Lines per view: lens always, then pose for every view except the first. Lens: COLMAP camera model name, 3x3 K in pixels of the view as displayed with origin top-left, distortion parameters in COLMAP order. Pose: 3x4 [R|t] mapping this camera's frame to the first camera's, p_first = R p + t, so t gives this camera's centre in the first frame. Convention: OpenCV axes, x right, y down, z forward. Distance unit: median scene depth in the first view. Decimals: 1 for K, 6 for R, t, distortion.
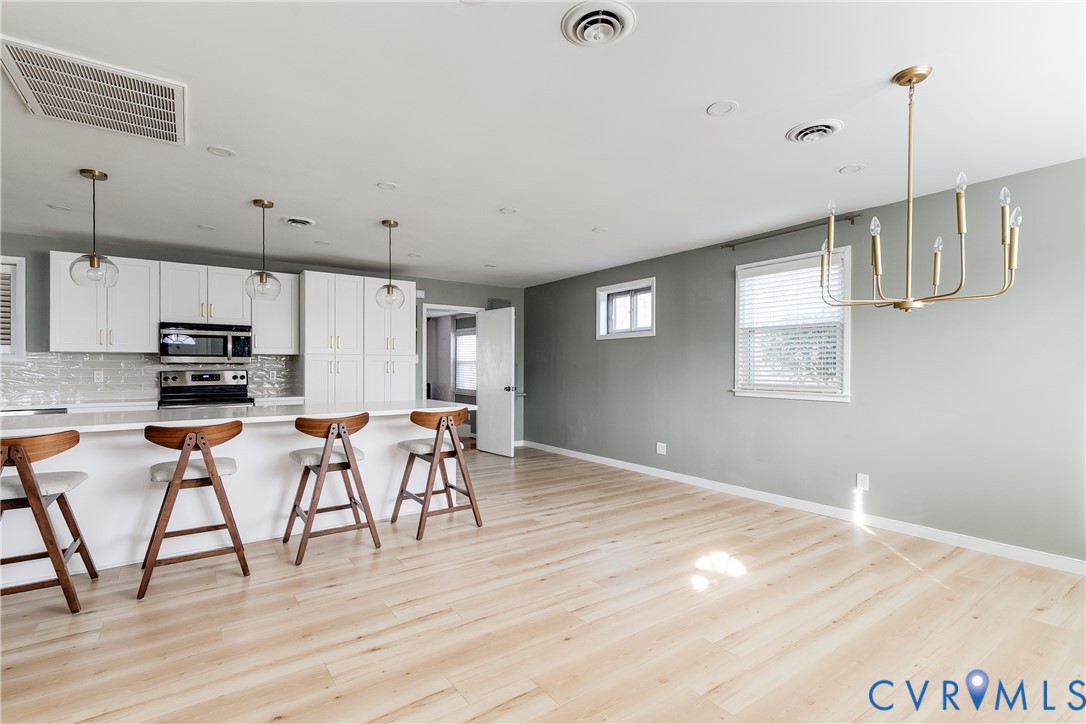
lens RADIAL K [[496.8, 0, 577.8], [0, 496.8, 365.6], [0, 0, 1]] dist [0.004242, 0.000599]
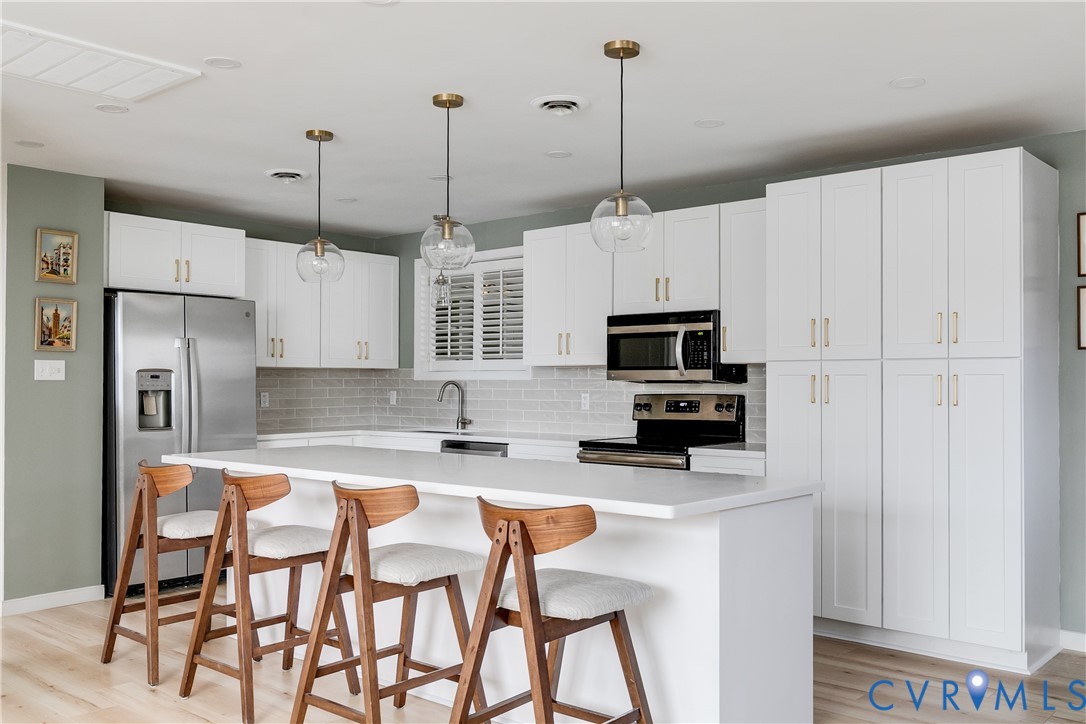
lens RADIAL K [[999.2, 0, 536.8], [0, 999.2, 360.8], [0, 0, 1]] dist [-0.083520, 0.000000]
pose [[0.179425, -0.022666, -0.983510, 0.371011], [-0.002840, 0.999718, -0.023558, -0.000960], [0.983767, 0.007020, 0.179311, 0.665102]]
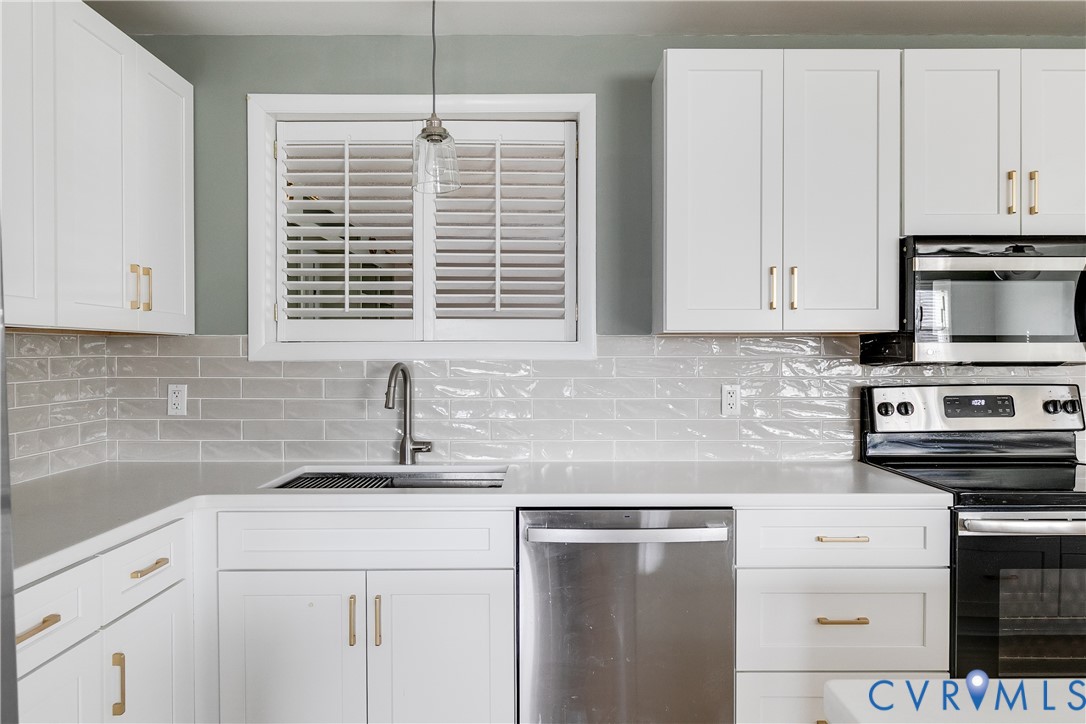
lens RADIAL K [[769.1, 0, 549.1], [0, 769.1, 359.9], [0, 0, 1]] dist [0.002221, -0.005730]
pose [[0.793006, 0.001748, -0.609212, -0.699830], [0.001344, 0.999988, 0.004619, -0.009646], [0.609213, -0.004482, 0.792994, 0.450096]]
